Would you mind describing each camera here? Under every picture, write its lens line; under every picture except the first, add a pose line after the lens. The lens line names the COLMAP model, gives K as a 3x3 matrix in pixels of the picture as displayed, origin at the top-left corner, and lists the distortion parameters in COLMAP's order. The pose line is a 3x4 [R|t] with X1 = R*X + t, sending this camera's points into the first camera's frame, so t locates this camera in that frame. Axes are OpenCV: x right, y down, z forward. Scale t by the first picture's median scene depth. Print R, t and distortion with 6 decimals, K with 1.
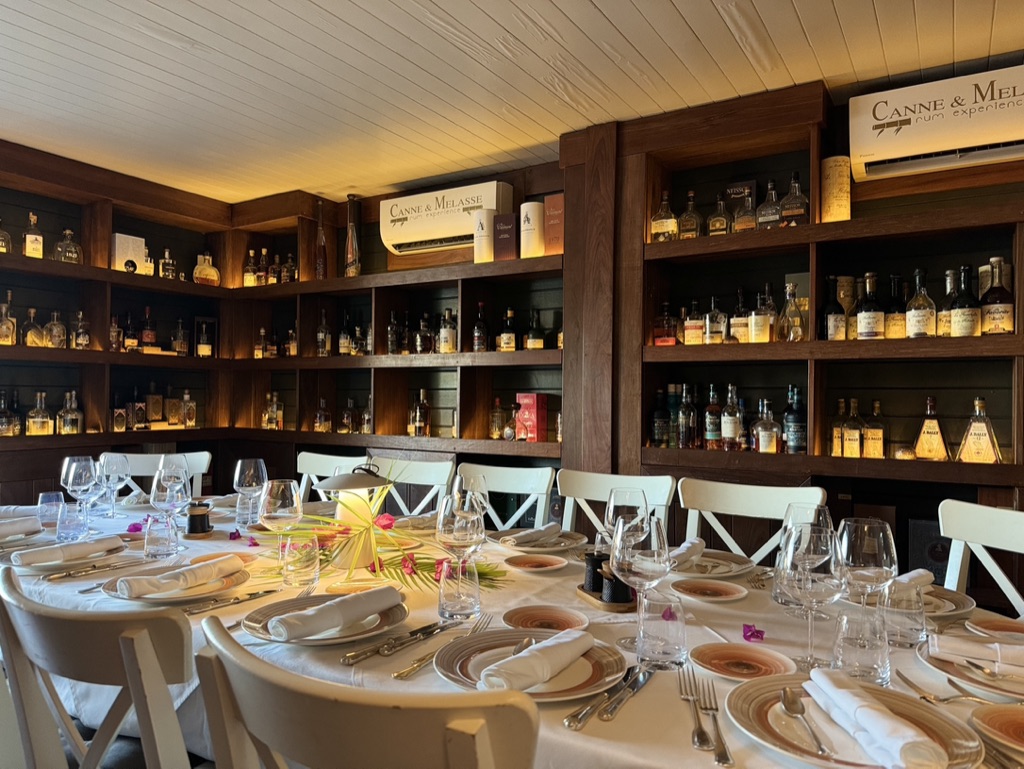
lens RADIAL K [[712.7, 0, 520.4], [0, 712.7, 388.1], [0, 0, 1]] dist [0.070561, -0.000949]
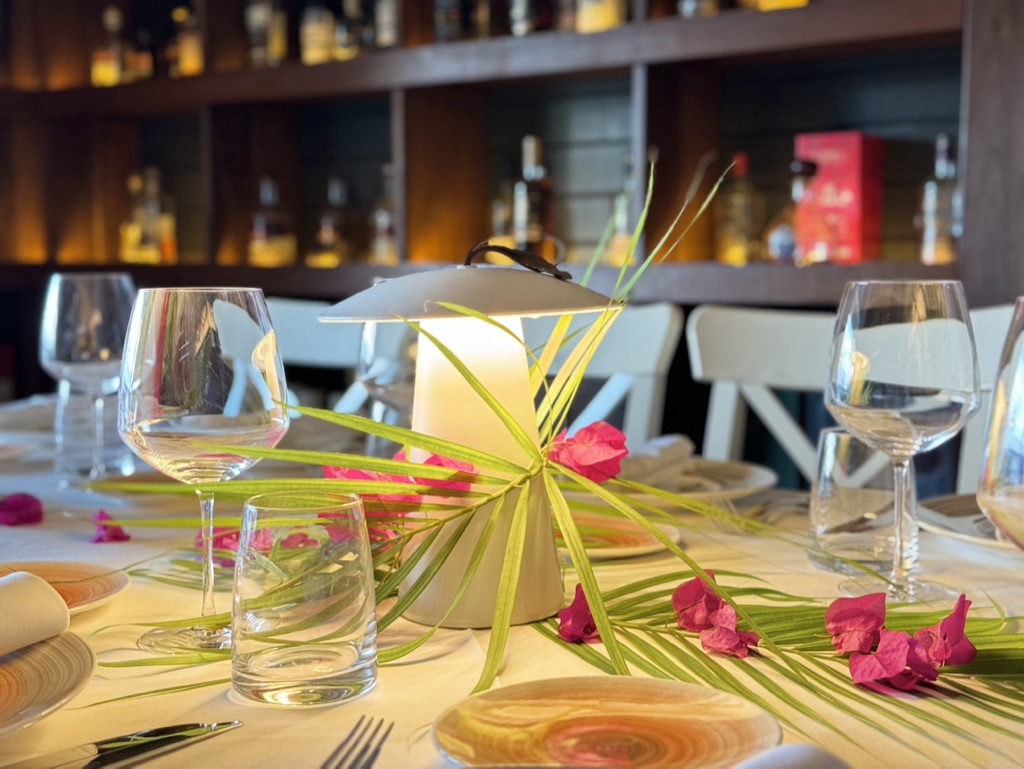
lens RADIAL K [[1450.4, 0, 509.5], [0, 1450.4, 384.0], [0, 0, 1]] dist [0.024893, 0.000000]
pose [[0.996233, -0.010961, -0.086017, -0.090469], [0.019440, 0.994960, 0.098365, 0.057520], [0.084506, -0.099667, 0.991426, 0.250529]]
